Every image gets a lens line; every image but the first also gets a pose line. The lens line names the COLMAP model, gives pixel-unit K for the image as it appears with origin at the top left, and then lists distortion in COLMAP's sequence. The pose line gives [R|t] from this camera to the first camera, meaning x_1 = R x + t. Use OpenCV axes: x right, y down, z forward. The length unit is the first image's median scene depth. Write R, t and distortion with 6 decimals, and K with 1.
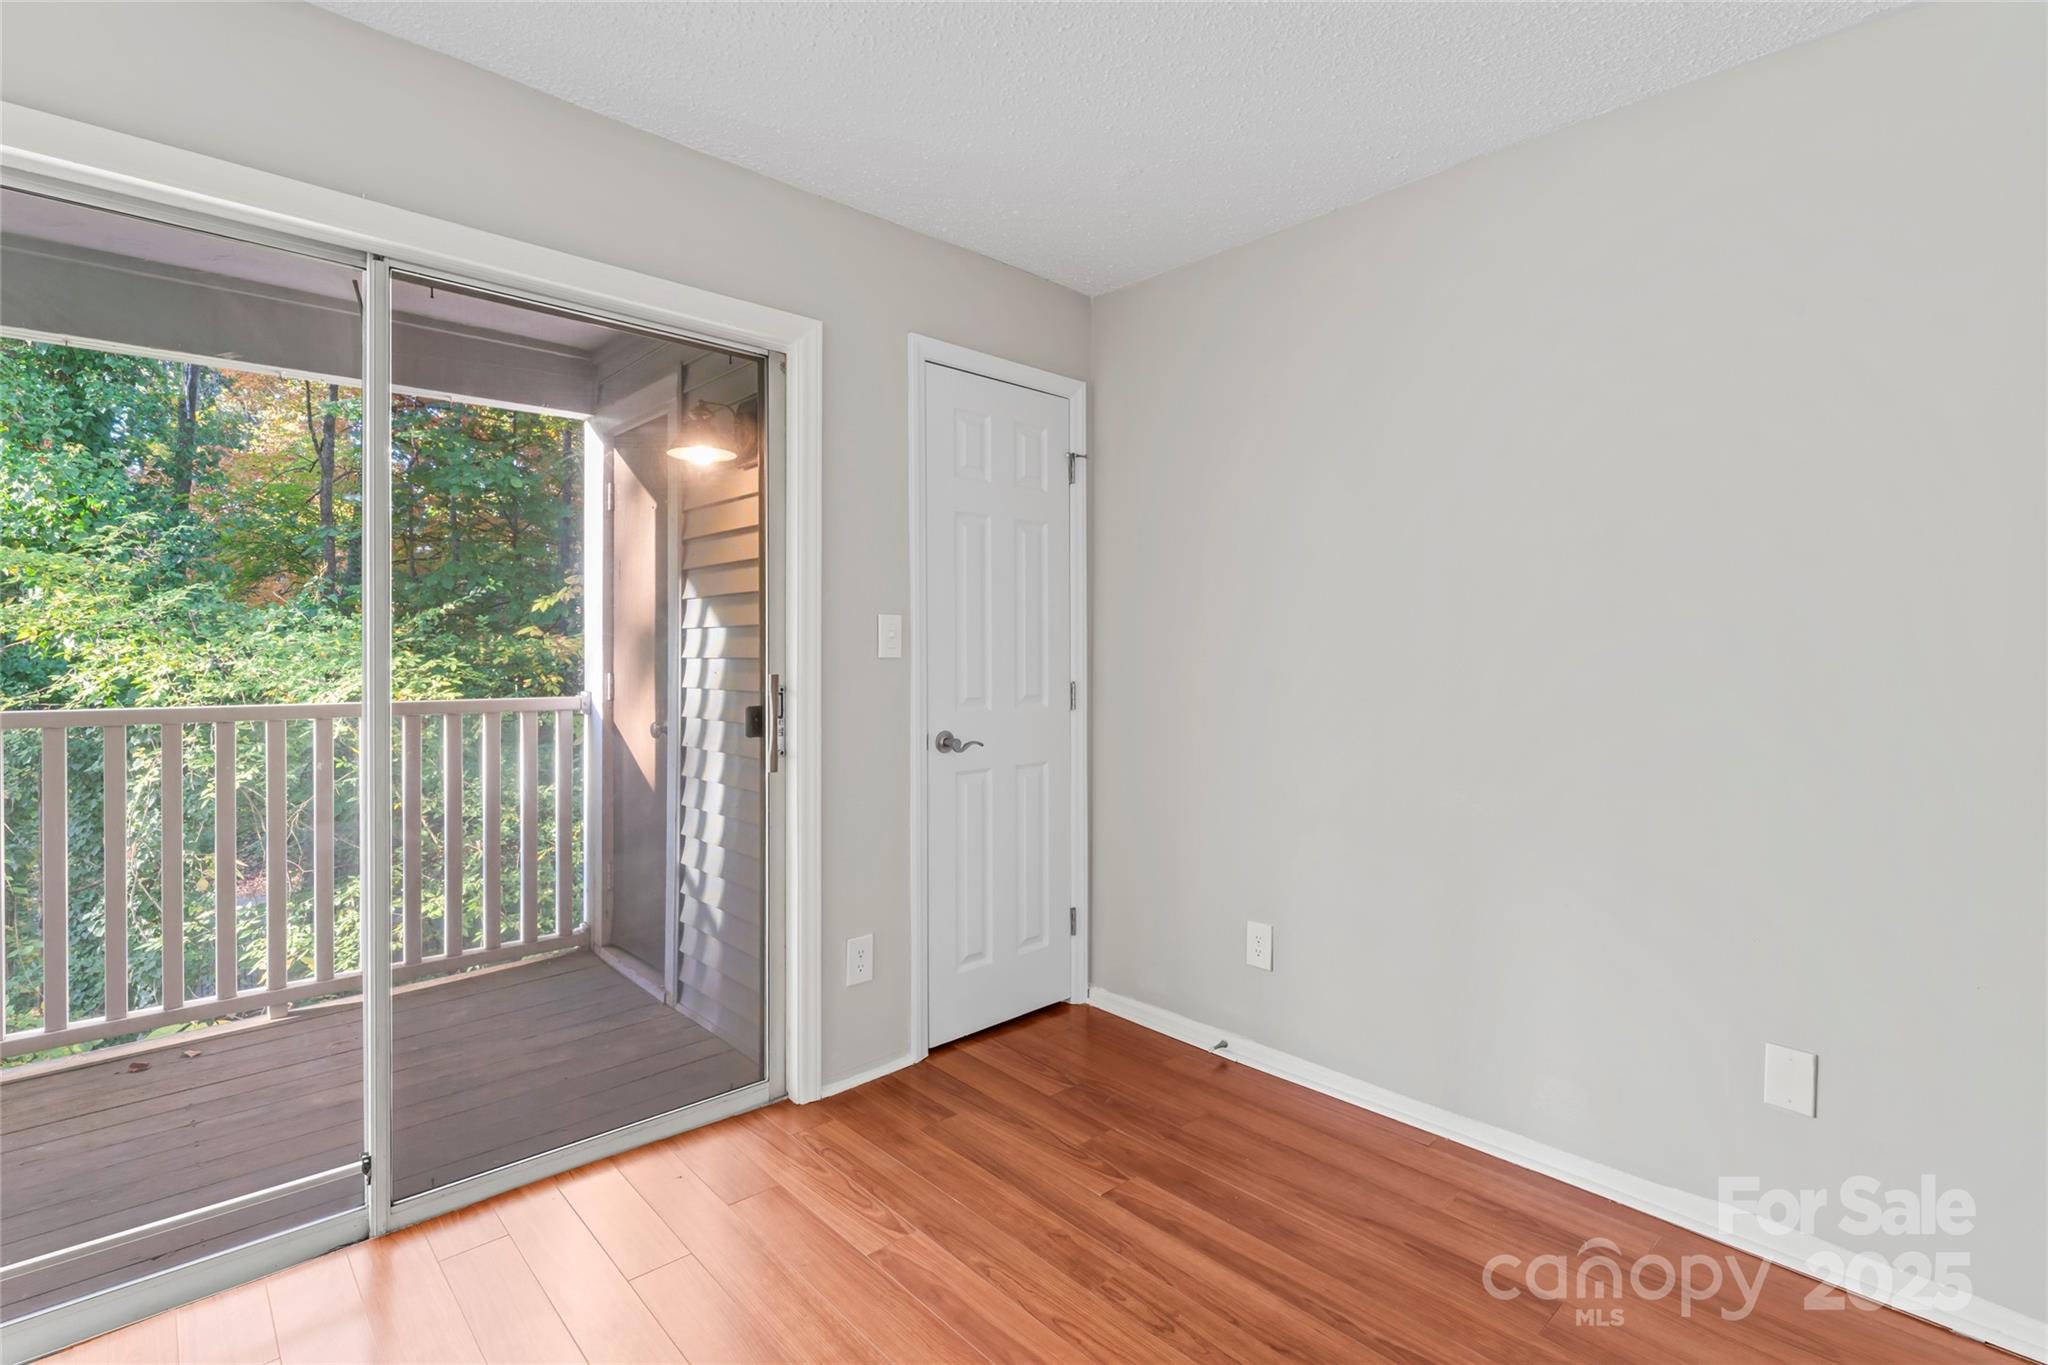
lens RADIAL K [[942.3, 0, 1027.0], [0, 942.3, 693.6], [0, 0, 1]] dist [-0.000443, -0.000098]
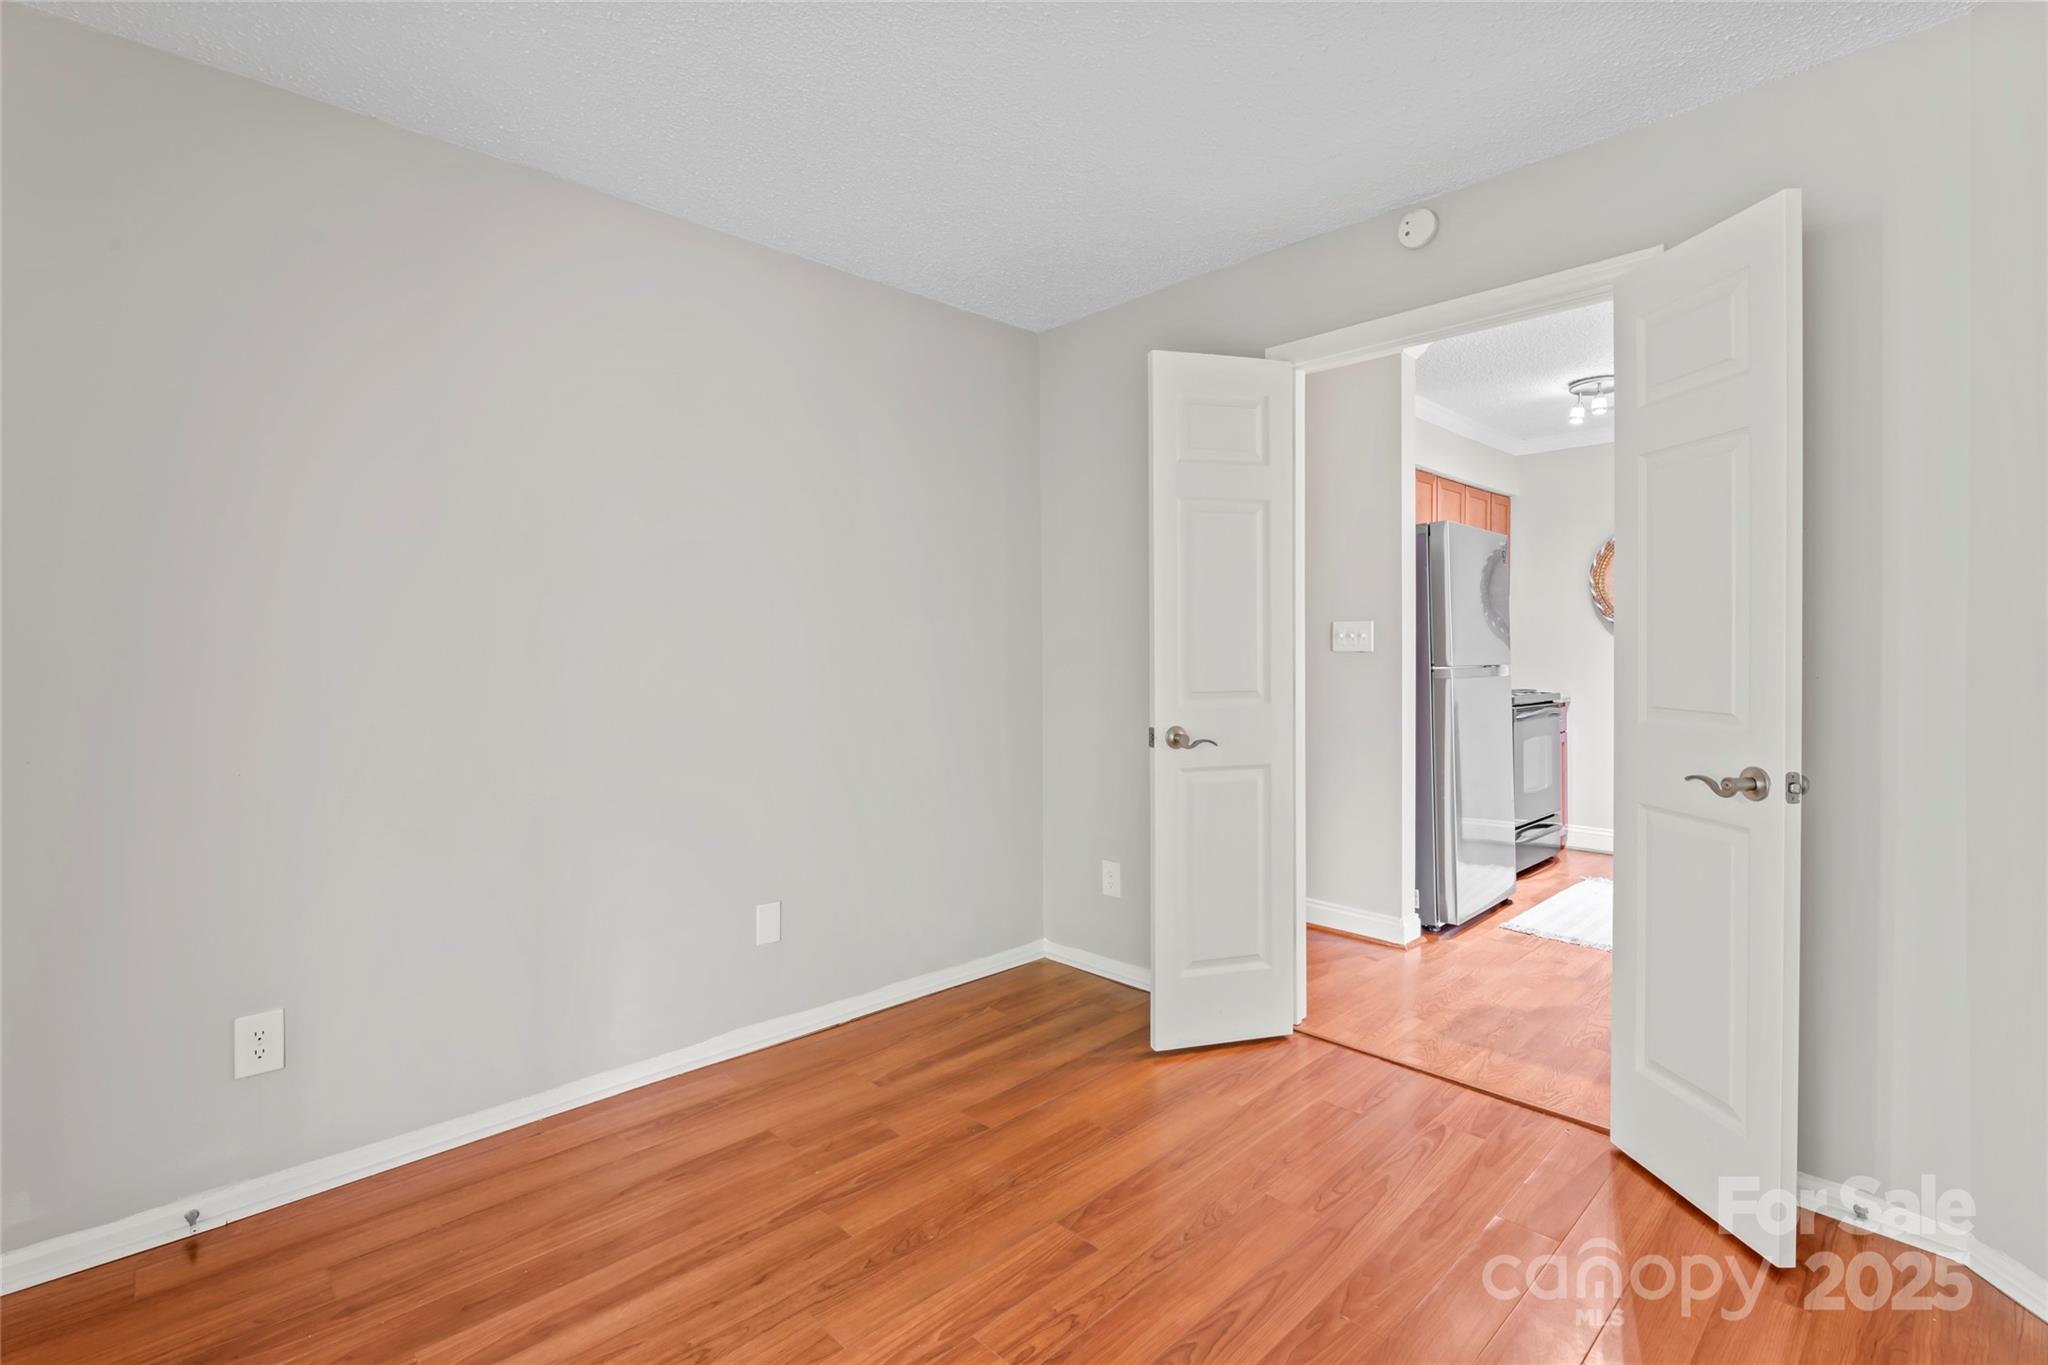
lens RADIAL K [[925.5, 0, 1019.7], [0, 925.5, 683.7], [0, 0, 1]] dist [-0.002457, 0.000034]
pose [[-0.003476, -0.046247, 0.998924, -0.603966], [0.042017, 0.998041, 0.046352, -0.026397], [-0.999111, 0.042133, -0.001526, 0.522548]]
